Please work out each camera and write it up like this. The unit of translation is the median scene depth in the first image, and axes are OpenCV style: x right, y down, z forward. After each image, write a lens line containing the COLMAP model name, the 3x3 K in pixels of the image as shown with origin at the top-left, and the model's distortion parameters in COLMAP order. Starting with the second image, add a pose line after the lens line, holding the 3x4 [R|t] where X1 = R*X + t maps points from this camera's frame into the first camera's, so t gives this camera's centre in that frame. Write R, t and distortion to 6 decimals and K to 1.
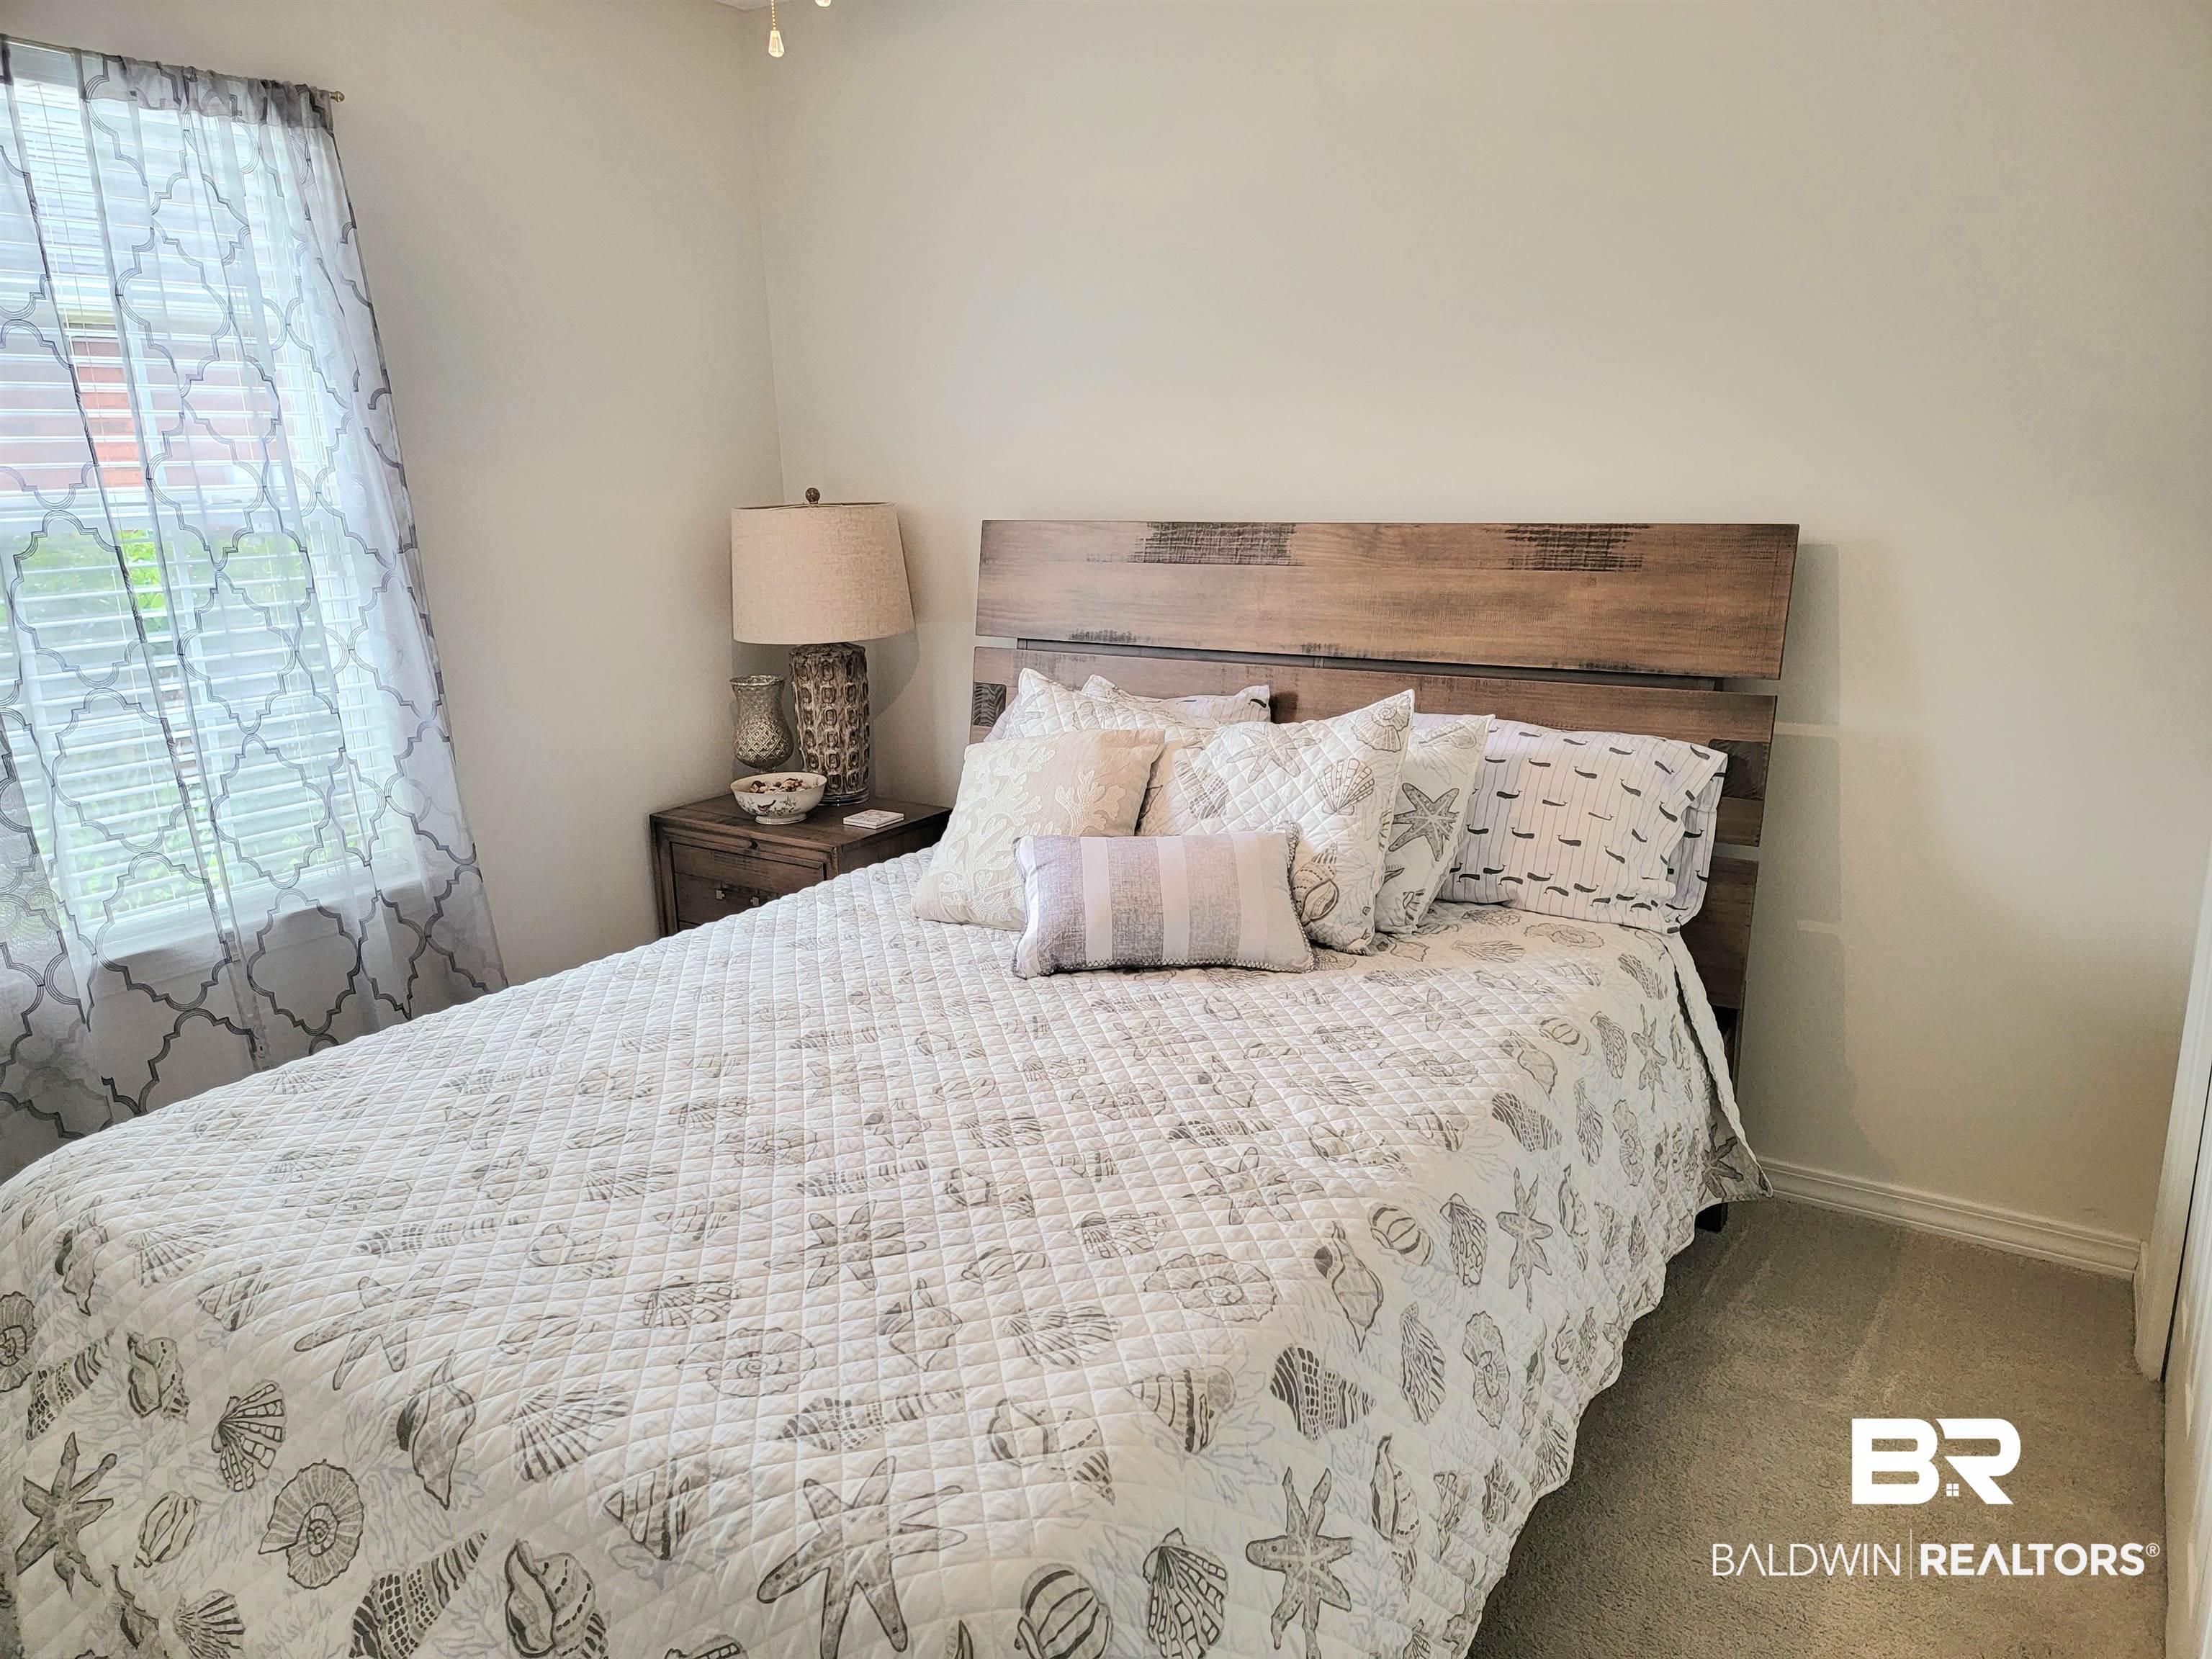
lens RADIAL K [[1531.5, 0, 1106.0], [0, 1531.5, 829.5], [0, 0, 1]] dist [0.089789, -0.083575]
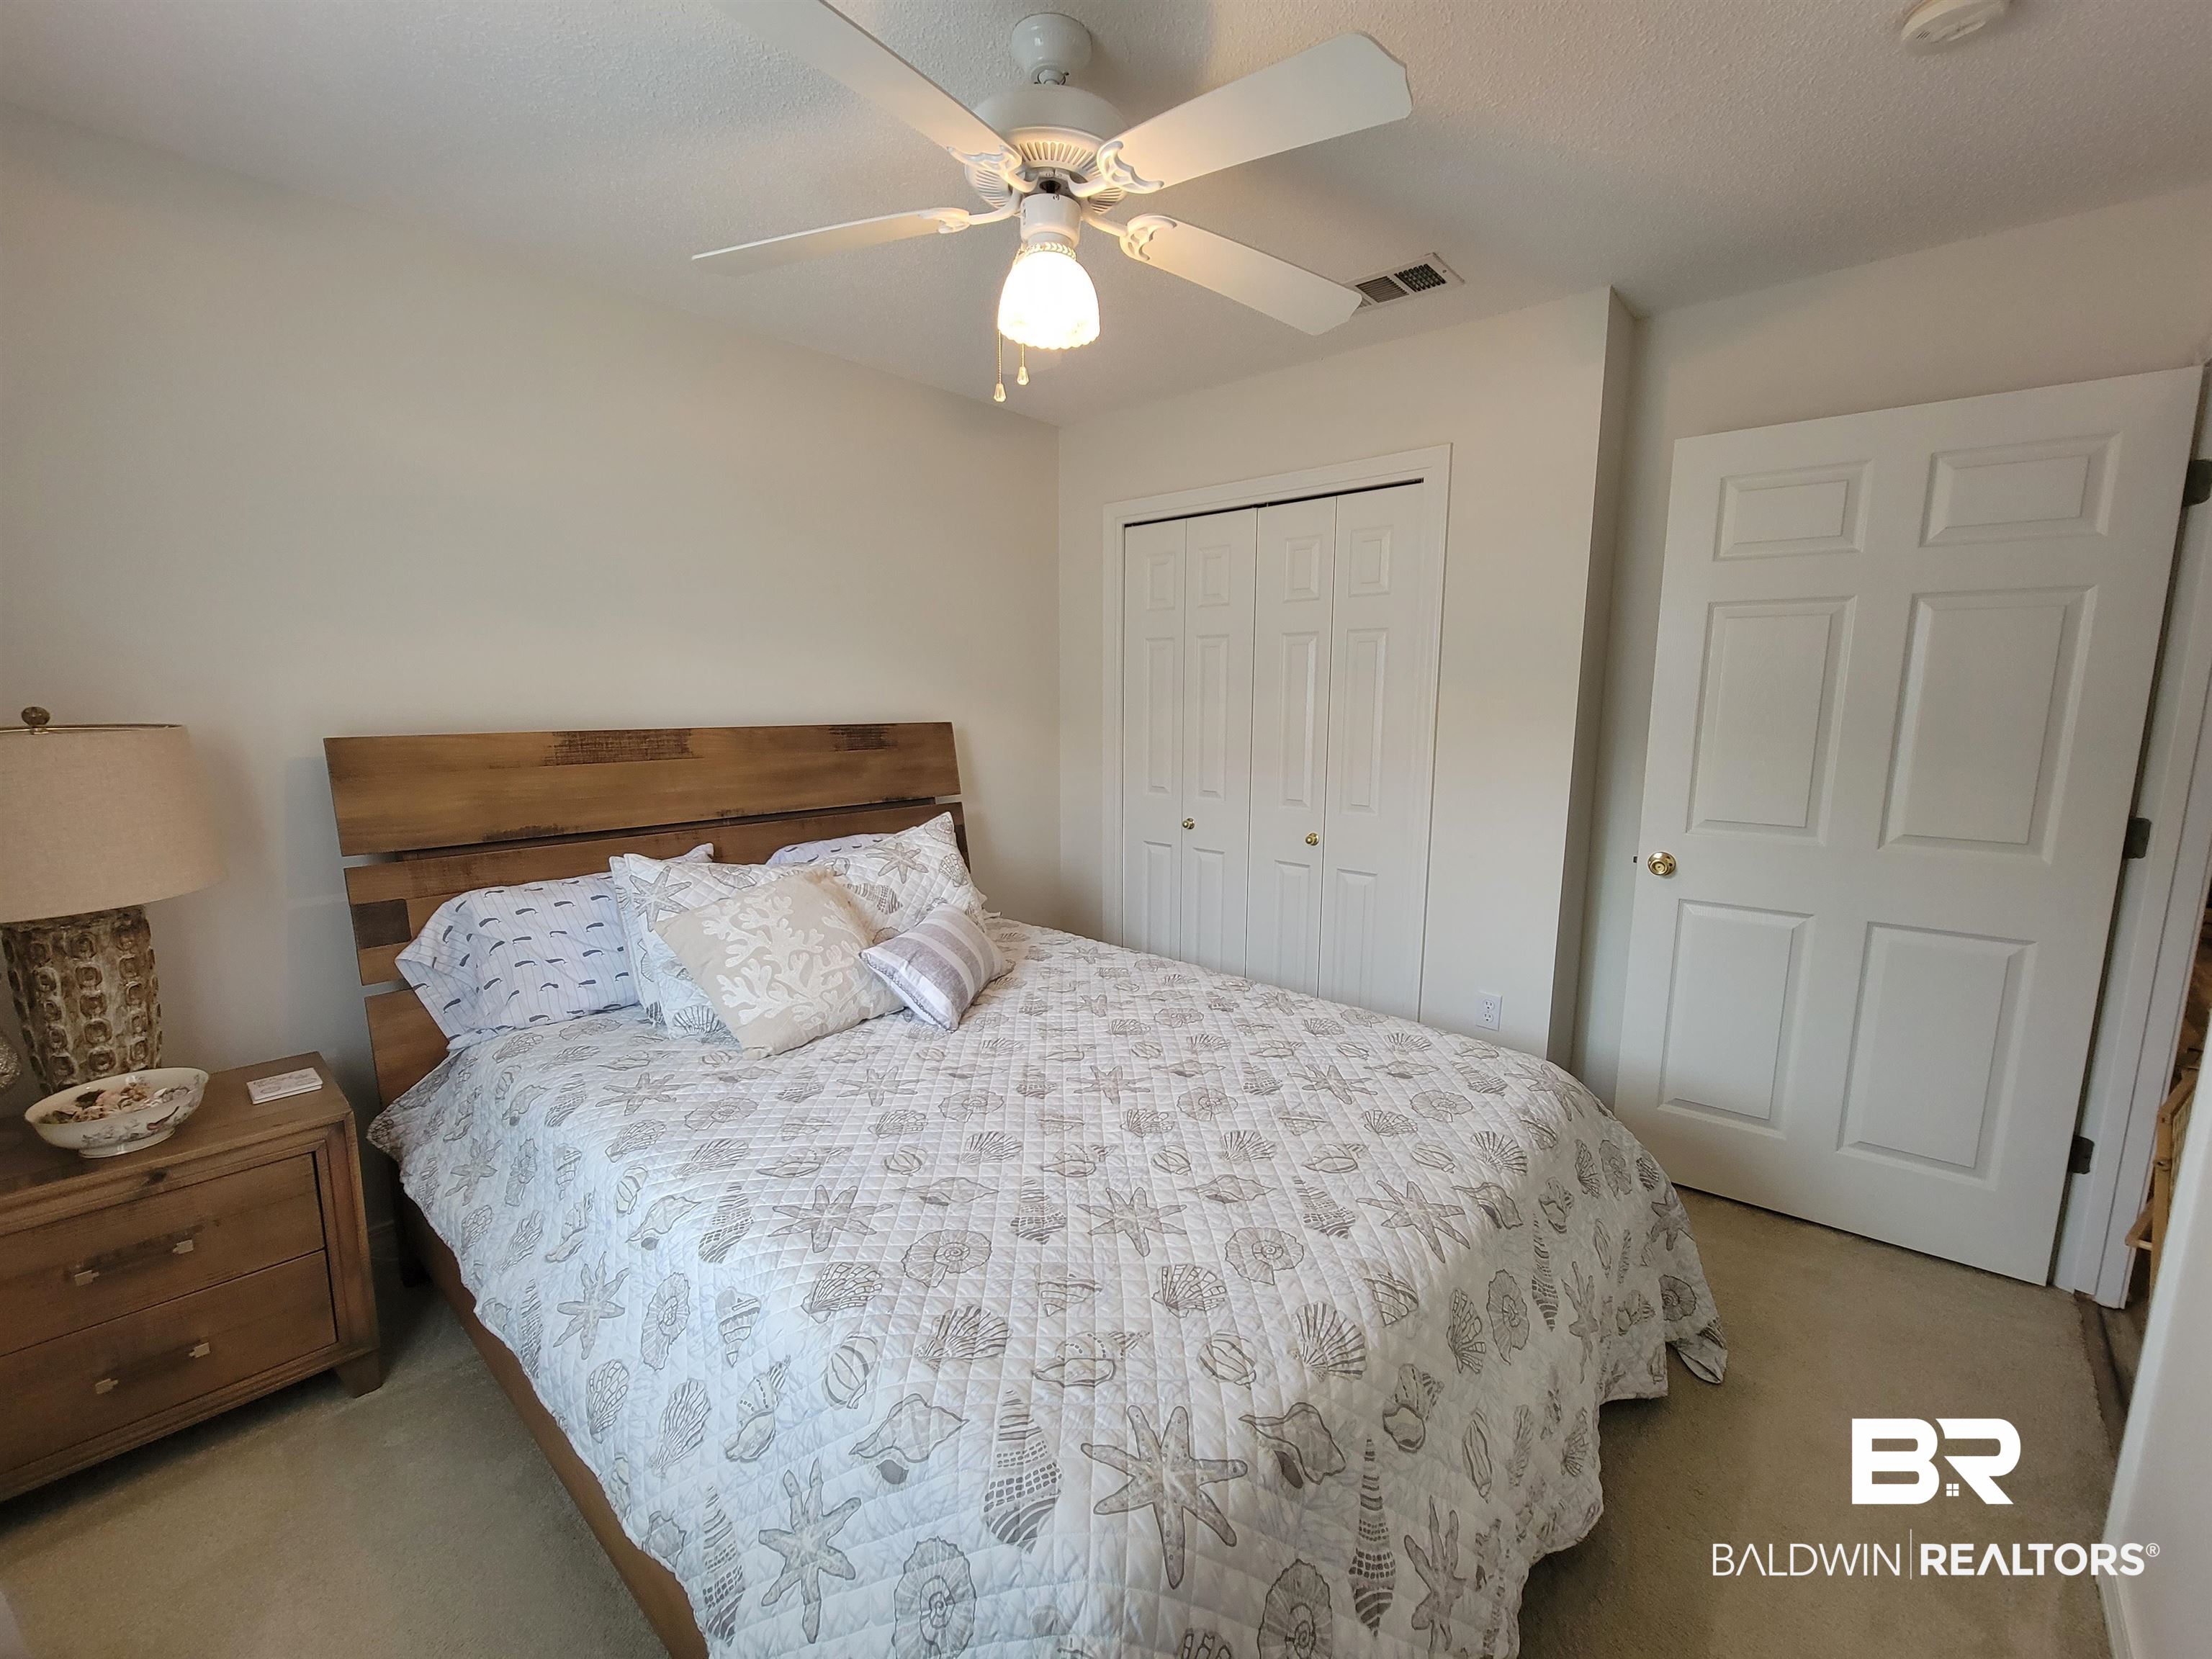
lens RADIAL K [[908.0, 0, 1108.8], [0, 908.0, 831.5], [0, 0, 1]] dist [-0.001023, -0.002120]
pose [[0.159596, -0.133742, 0.978081, -0.699548], [0.225172, 0.969594, 0.095839, -0.111714], [-0.961159, 0.204941, 0.184859, 0.548425]]
